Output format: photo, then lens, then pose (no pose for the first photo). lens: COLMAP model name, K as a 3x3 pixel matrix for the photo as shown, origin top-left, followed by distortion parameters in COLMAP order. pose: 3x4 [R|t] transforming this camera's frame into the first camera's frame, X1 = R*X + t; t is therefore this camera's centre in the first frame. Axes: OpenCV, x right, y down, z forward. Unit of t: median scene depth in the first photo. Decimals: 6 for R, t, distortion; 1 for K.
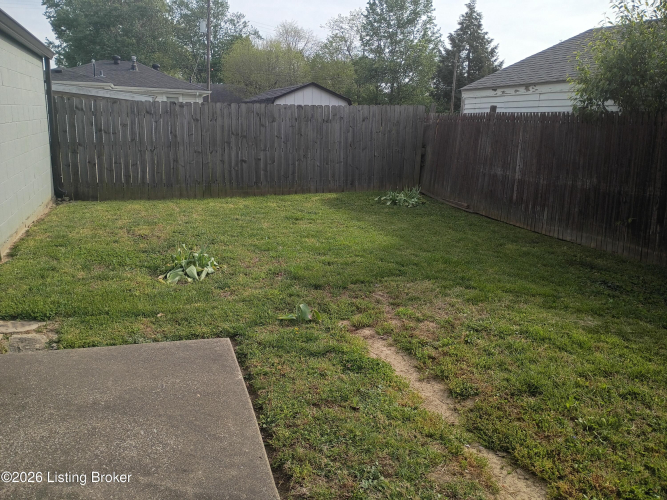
lens RADIAL K [[552.8, 0, 330.3], [0, 552.8, 249.2], [0, 0, 1]] dist [0.058021, -0.061642]
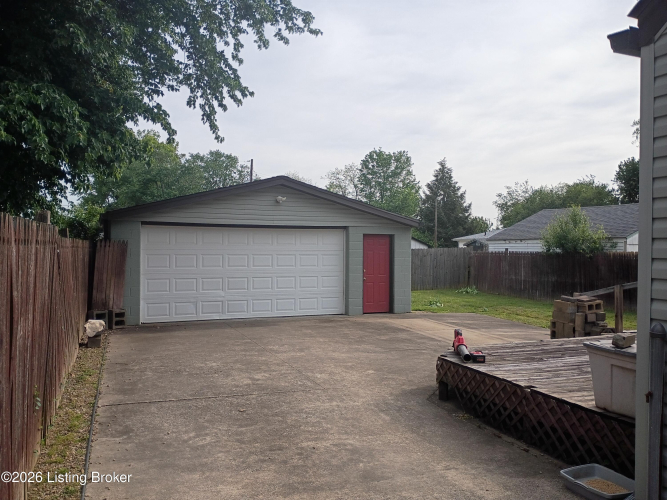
lens RADIAL K [[542.1, 0, 331.0], [0, 542.1, 234.1], [0, 0, 1]] dist [0.053784, 0.000022]
pose [[0.998146, -0.019682, 0.057597, -0.084317], [0.033543, 0.967486, -0.250689, 0.033351], [-0.050790, 0.252157, 0.966353, -0.172003]]
